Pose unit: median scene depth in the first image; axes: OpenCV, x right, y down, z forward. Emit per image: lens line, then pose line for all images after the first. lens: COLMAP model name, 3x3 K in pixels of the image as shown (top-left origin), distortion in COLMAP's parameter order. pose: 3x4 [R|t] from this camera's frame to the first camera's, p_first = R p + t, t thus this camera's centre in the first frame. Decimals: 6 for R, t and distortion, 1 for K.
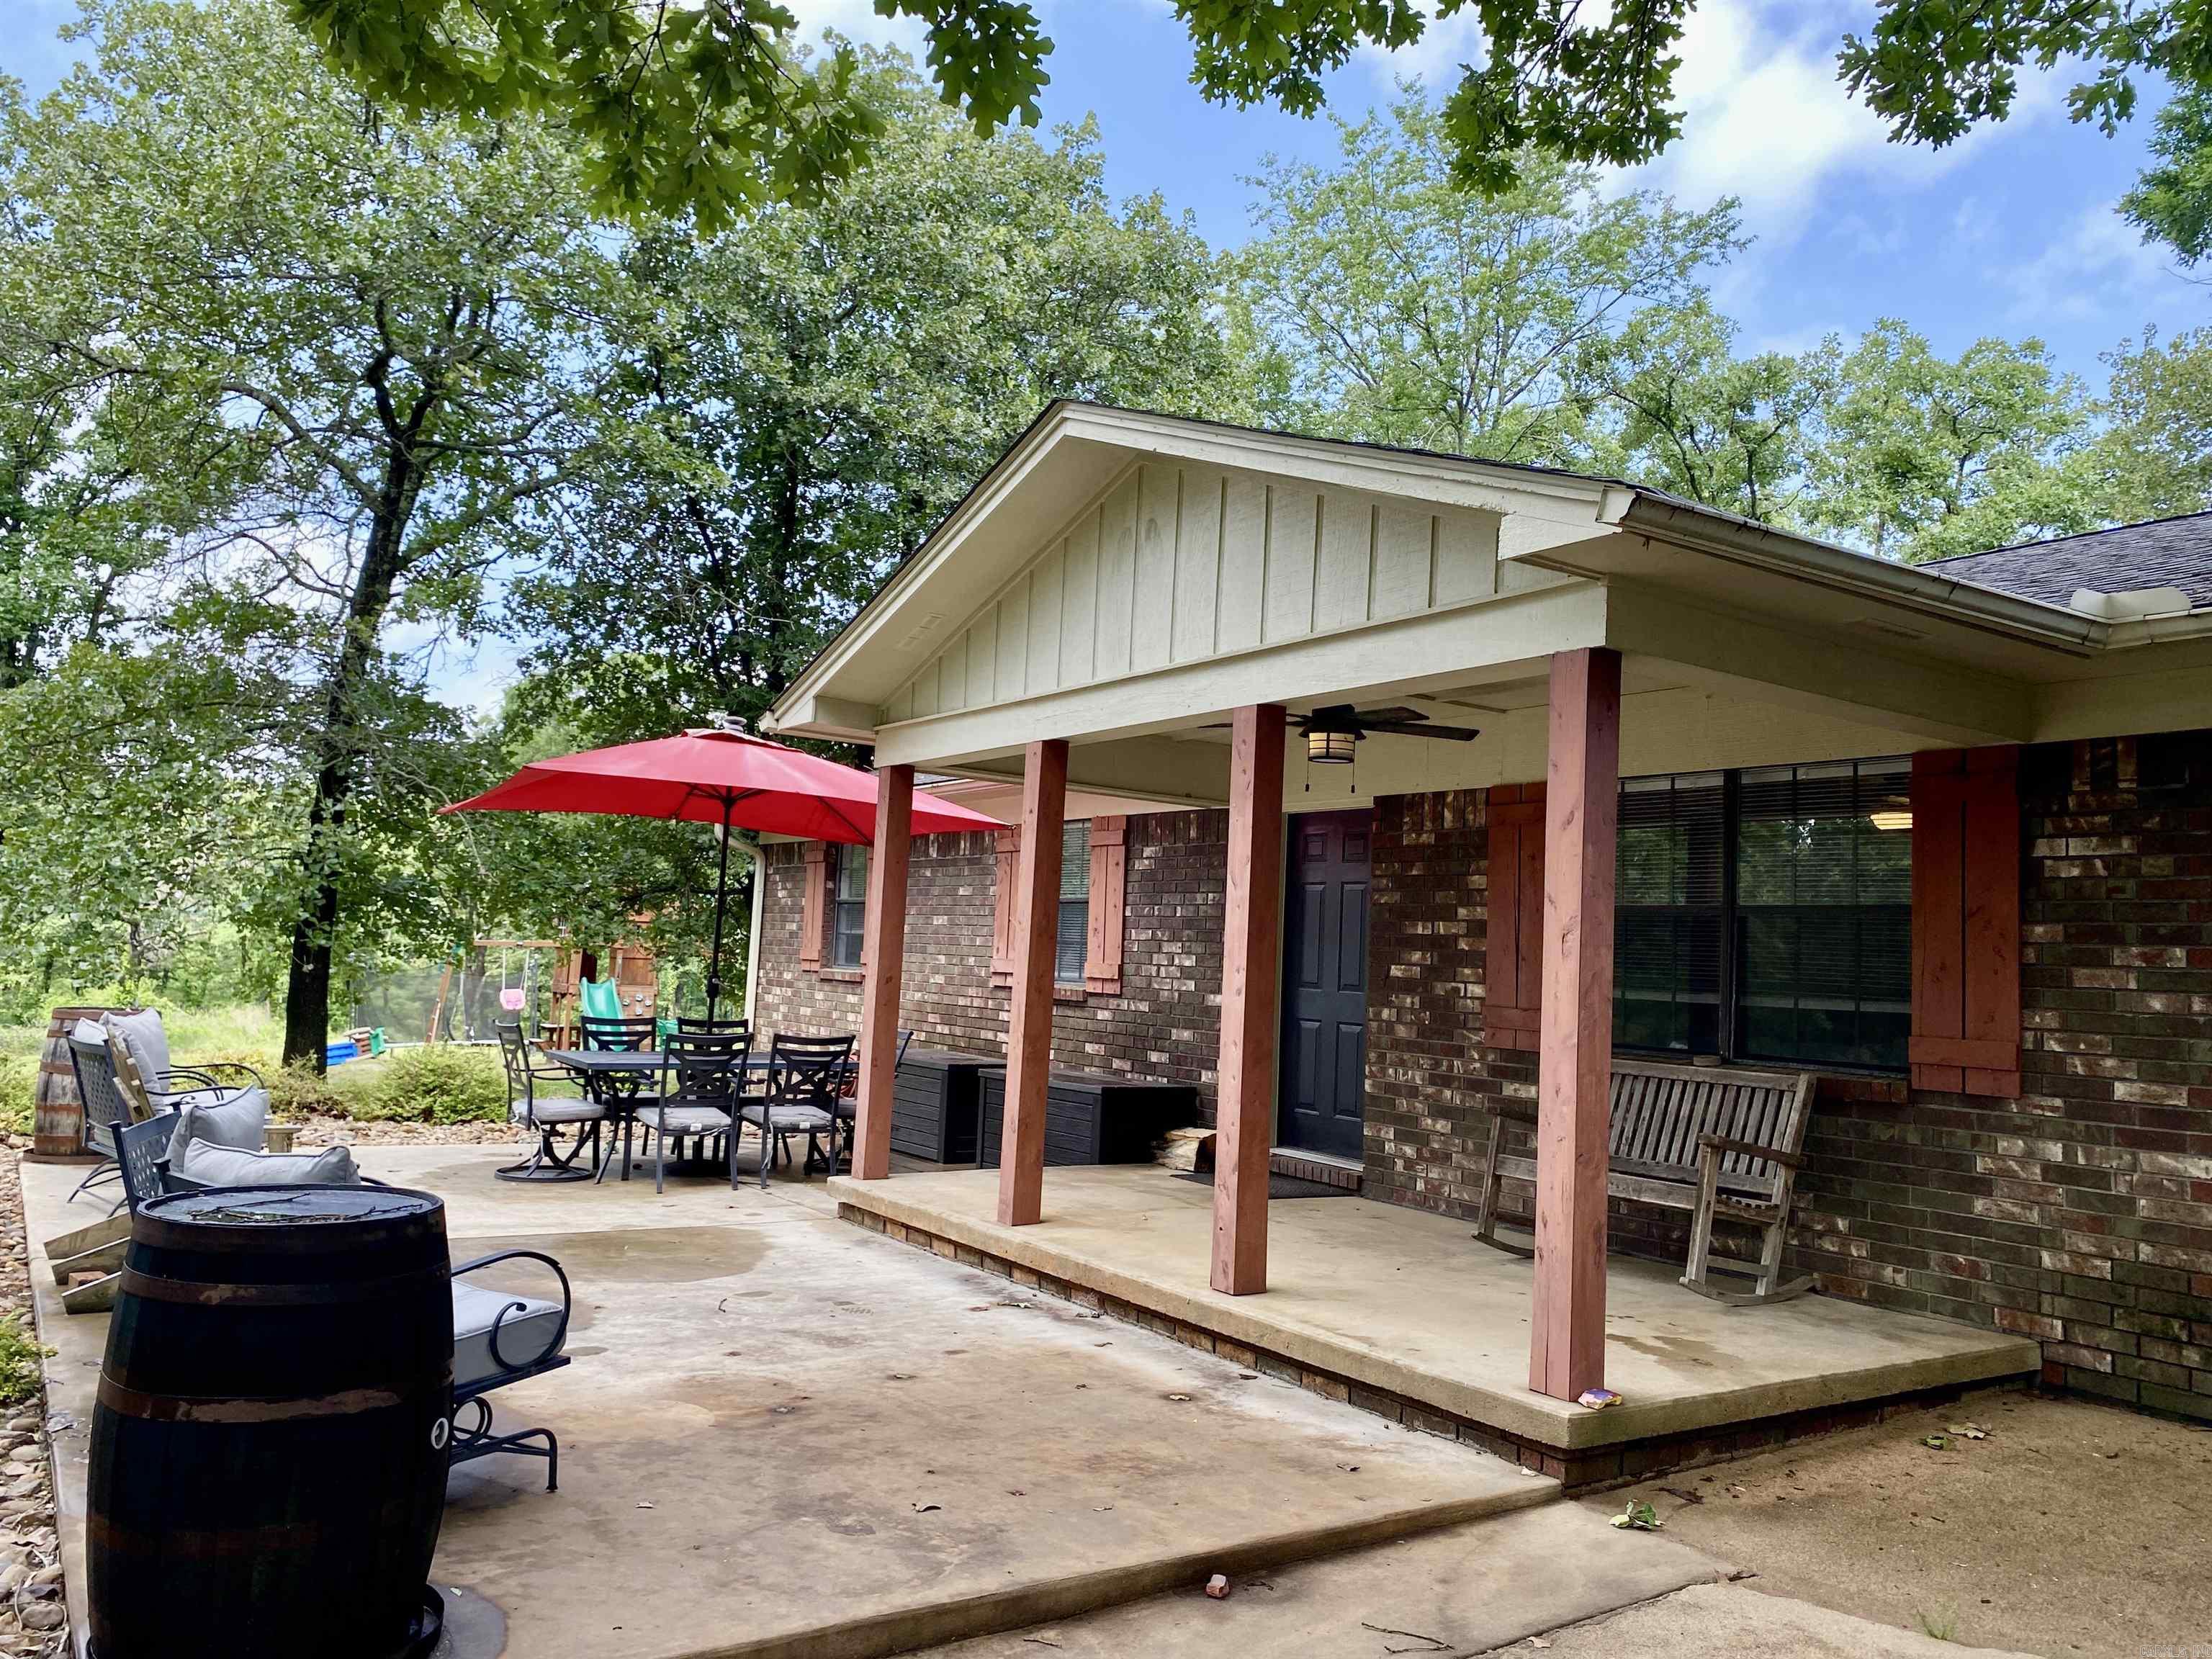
lens RADIAL K [[1683.8, 0, 1108.1], [0, 1683.8, 830.5], [0, 0, 1]] dist [0.050123, -0.069917]
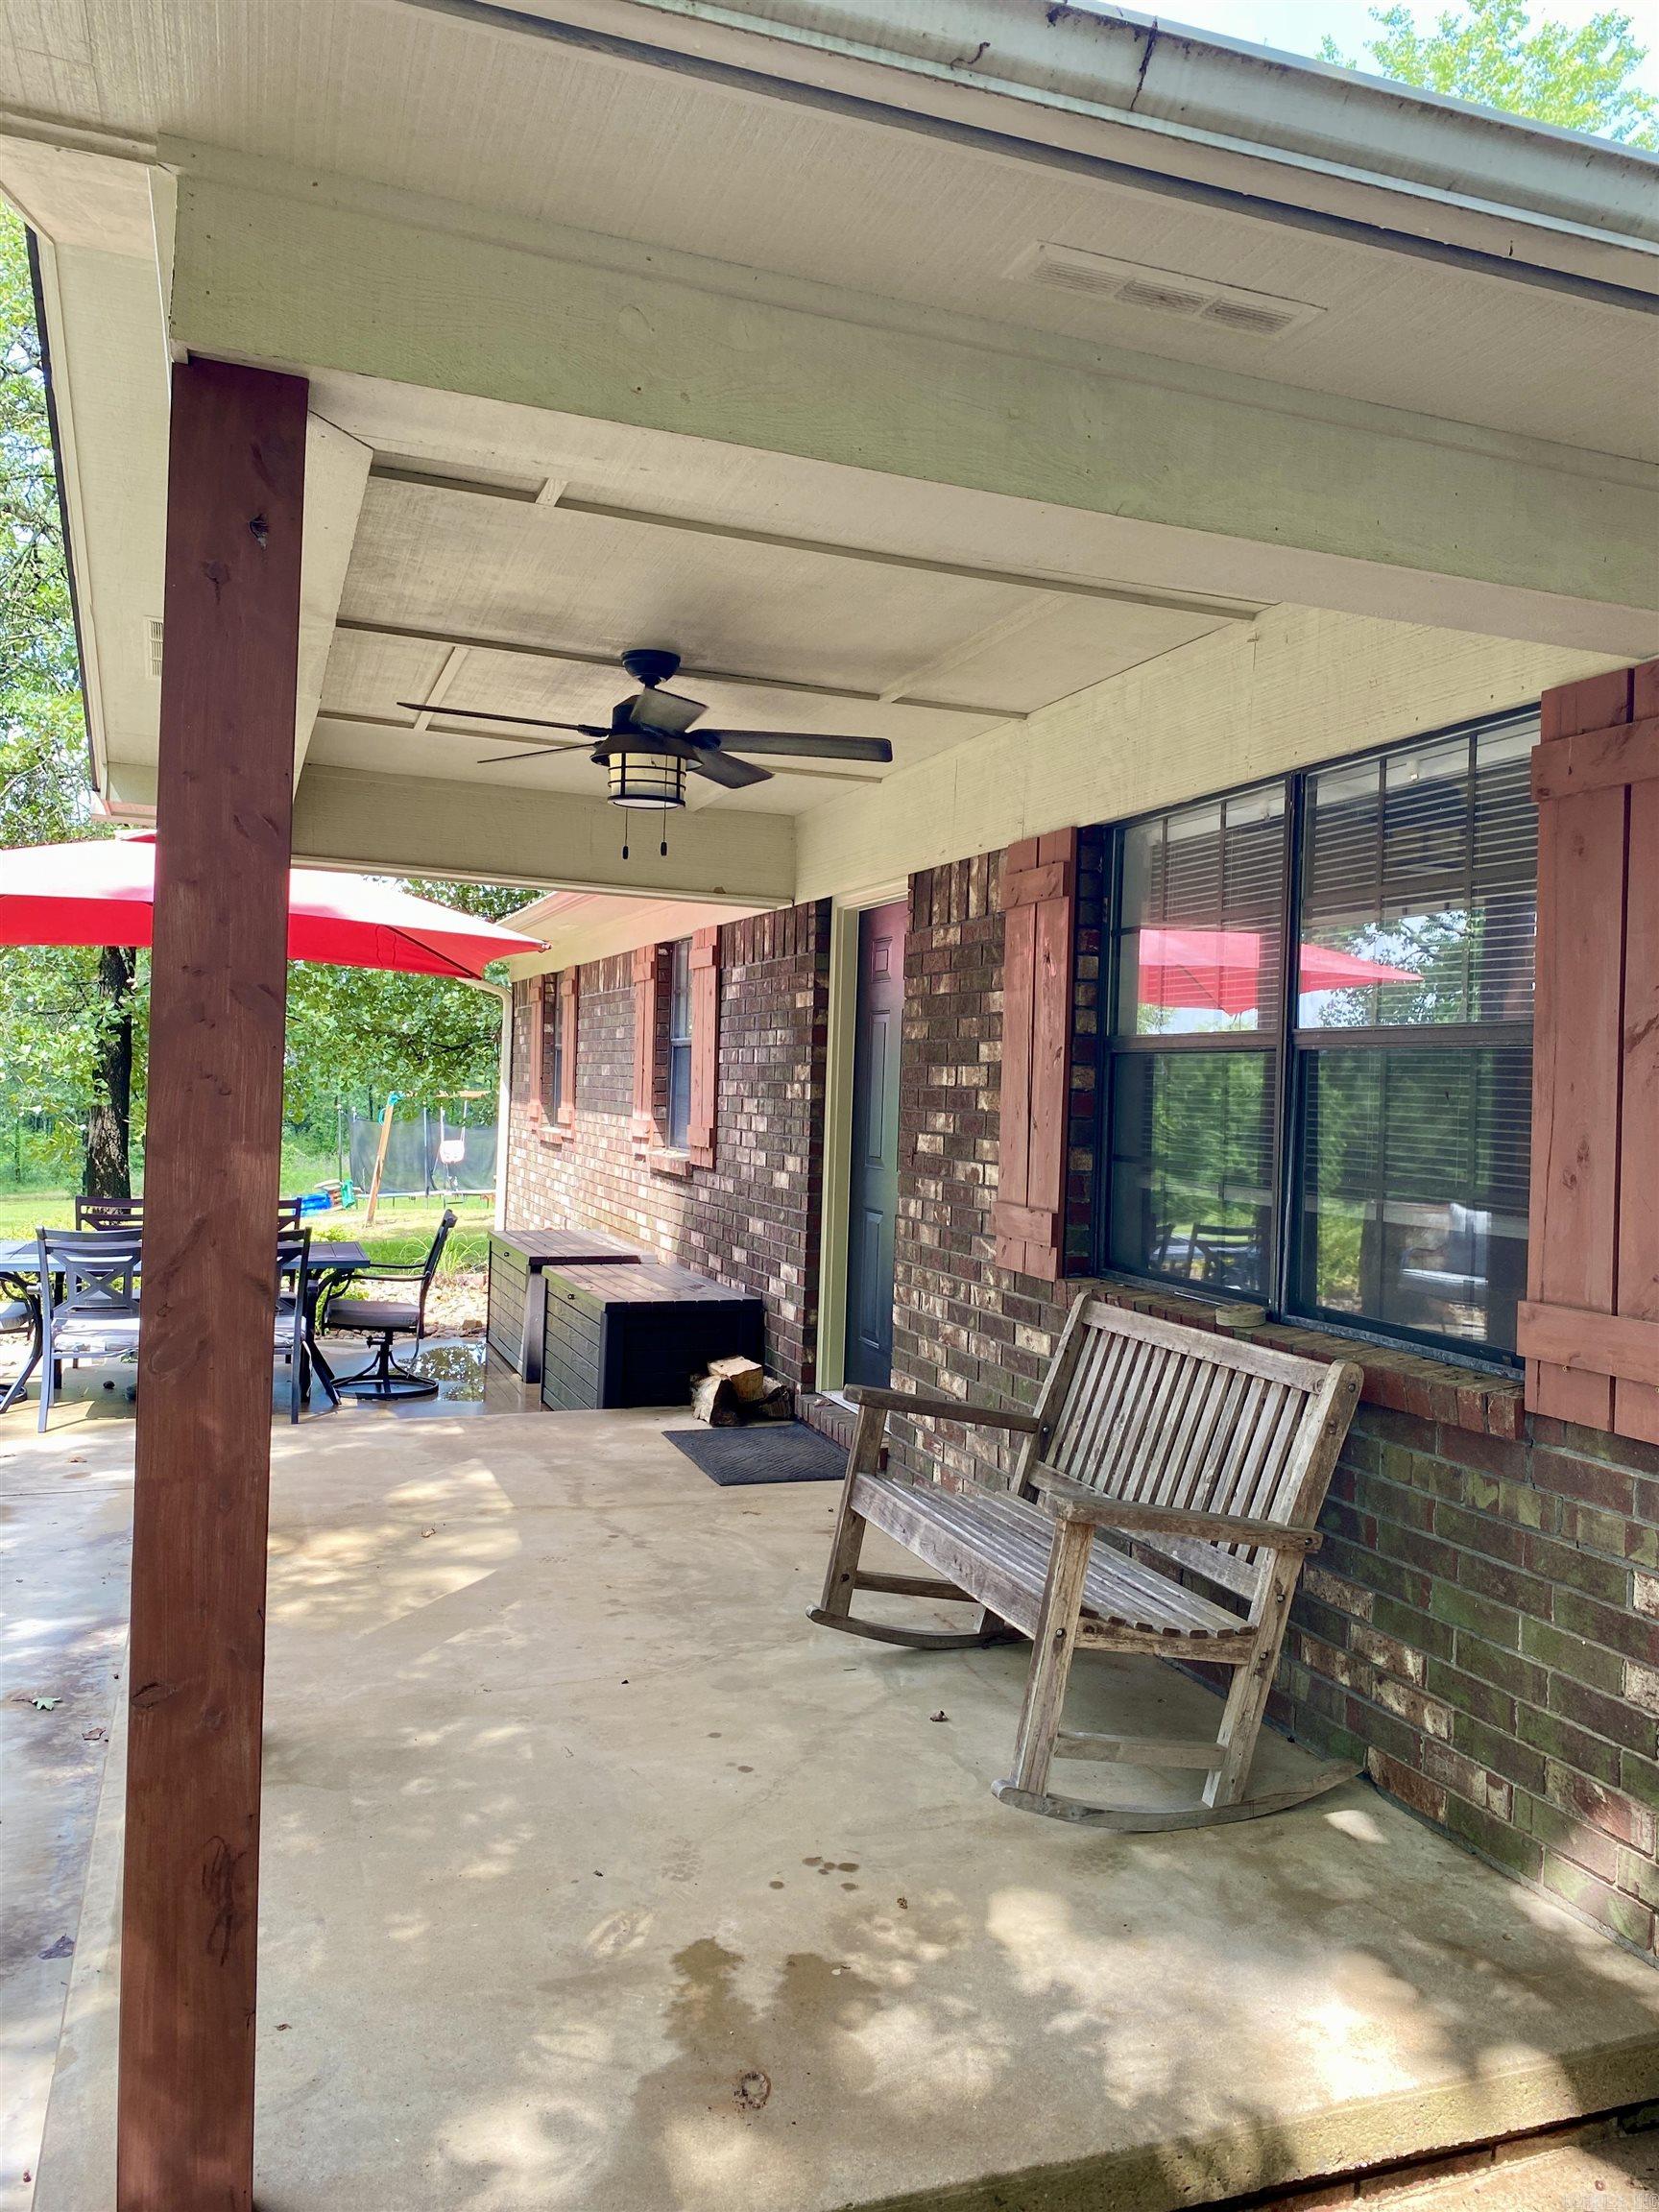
lens RADIAL K [[1683.8, 0, 824.8], [0, 1683.8, 1092.5], [0, 0, 1]] dist [0.050123, -0.069917]
pose [[0.971964, -0.012140, -0.234815, 0.301122], [0.028736, 0.997313, 0.067384, 0.020286], [0.233366, -0.072242, 0.969702, 0.382971]]
